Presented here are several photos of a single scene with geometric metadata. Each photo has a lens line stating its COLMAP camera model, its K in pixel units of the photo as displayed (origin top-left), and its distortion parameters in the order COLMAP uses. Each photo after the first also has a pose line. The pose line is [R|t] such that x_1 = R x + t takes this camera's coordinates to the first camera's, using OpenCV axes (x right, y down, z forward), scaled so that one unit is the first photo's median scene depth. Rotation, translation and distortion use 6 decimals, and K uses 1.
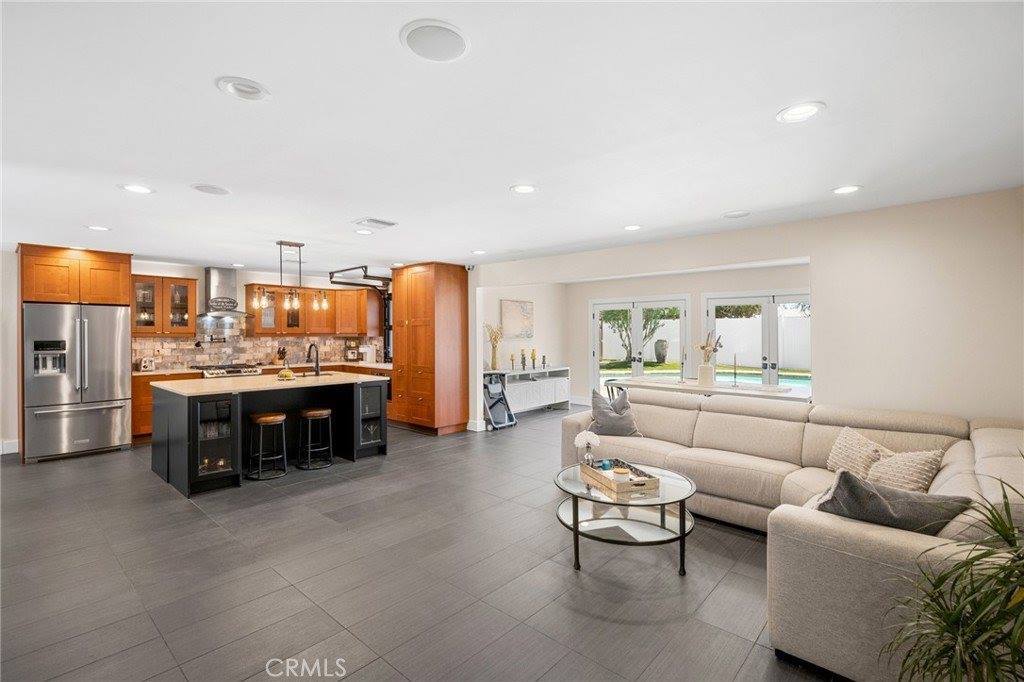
lens RADIAL K [[471.2, 0, 518.4], [0, 471.2, 334.4], [0, 0, 1]] dist [0.005376, 0.000181]
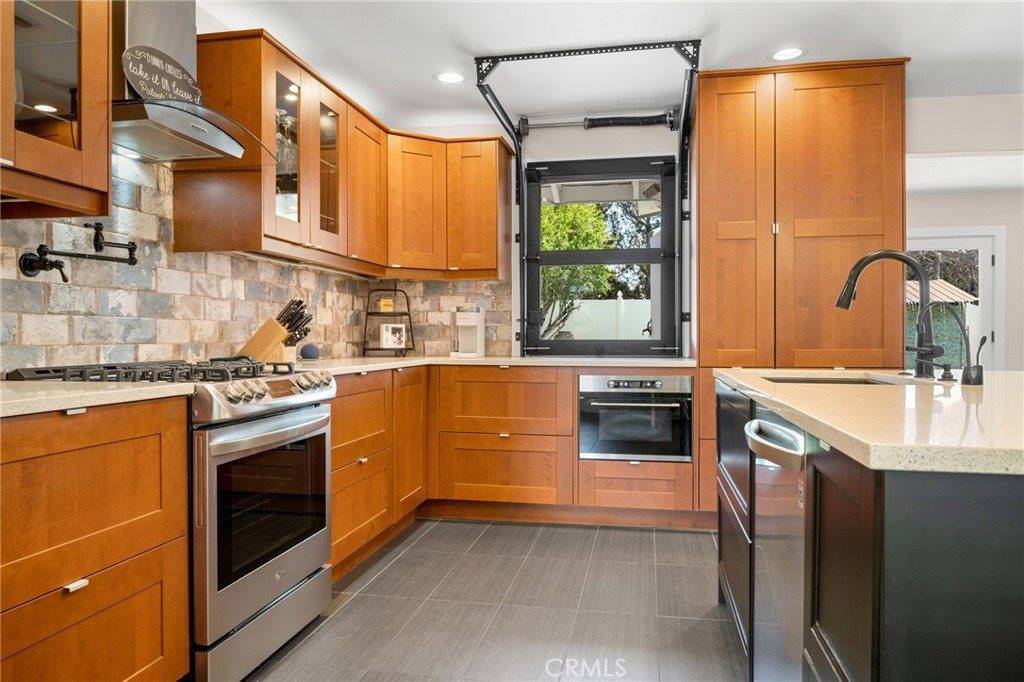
lens RADIAL K [[693.1, 0, 509.8], [0, 693.1, 342.4], [0, 0, 1]] dist [-0.006956, -0.001835]
pose [[0.860829, -0.005283, 0.508868, -0.650082], [0.001543, 0.999969, 0.007771, 0.053163], [-0.508893, -0.005904, 0.860810, 0.640247]]
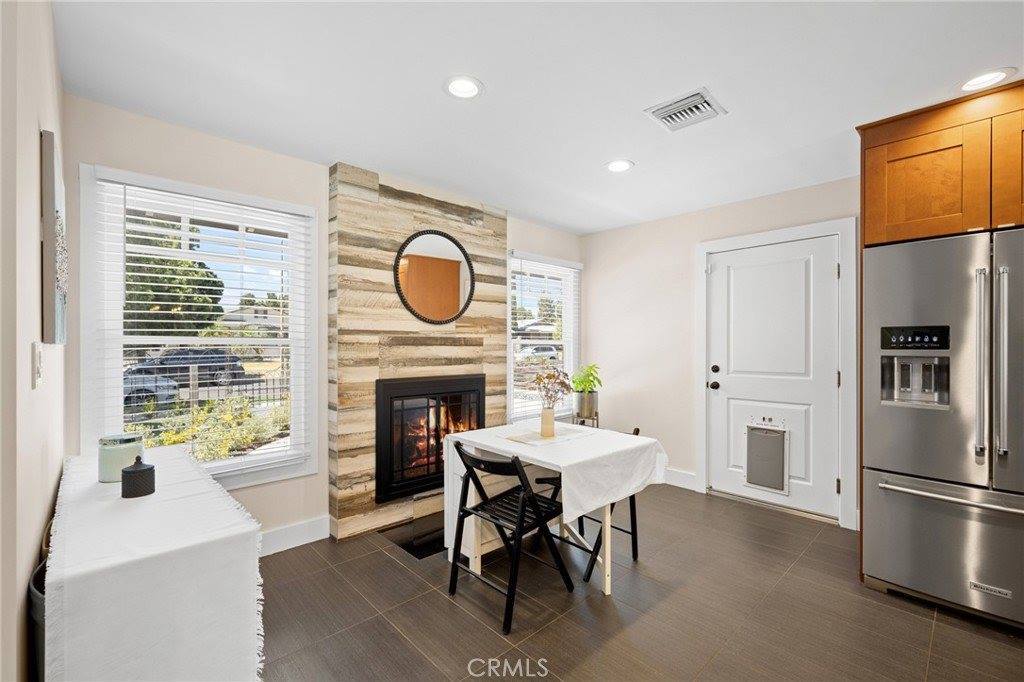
lens RADIAL K [[436.8, 0, 511.8], [0, 436.8, 346.9], [0, 0, 1]] dist [0.002454, 0.000050]
pose [[-0.084138, 0.000911, -0.996454, -0.416491], [-0.003414, 0.999993, 0.001203, 0.024836], [0.996448, 0.003503, -0.084134, 0.496858]]
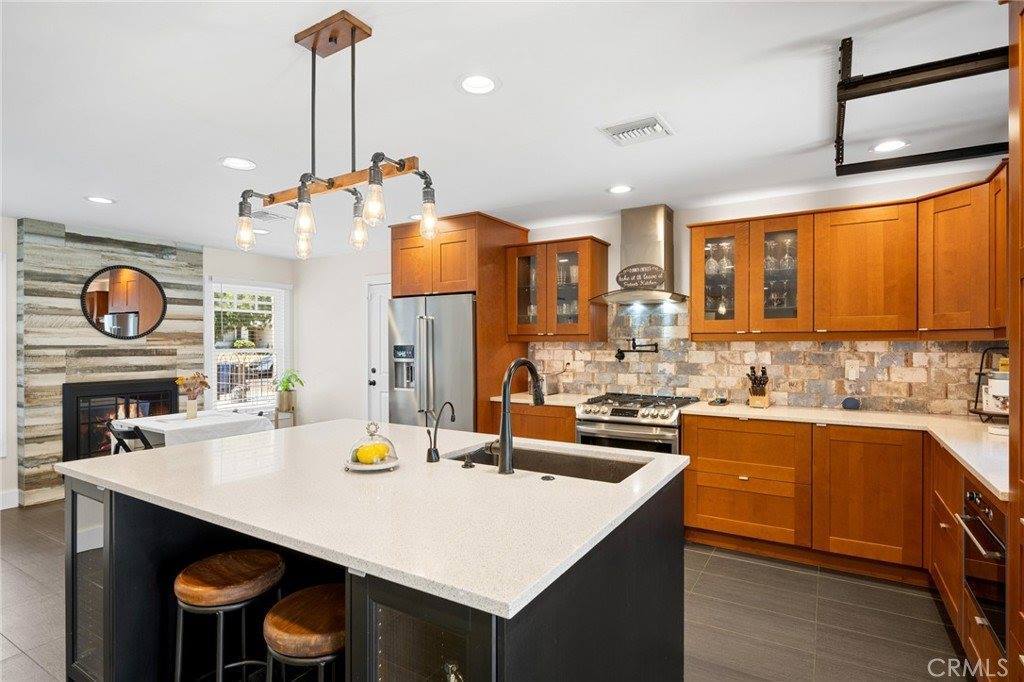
lens RADIAL K [[522.4, 0, 515.1], [0, 522.4, 344.3], [0, 0, 1]] dist [-0.004172, 0.000301]
pose [[0.181490, 0.000468, -0.983393, -0.090852], [-0.000443, 1.000000, 0.000394, 0.008339], [0.983393, 0.000364, 0.181490, 0.762354]]
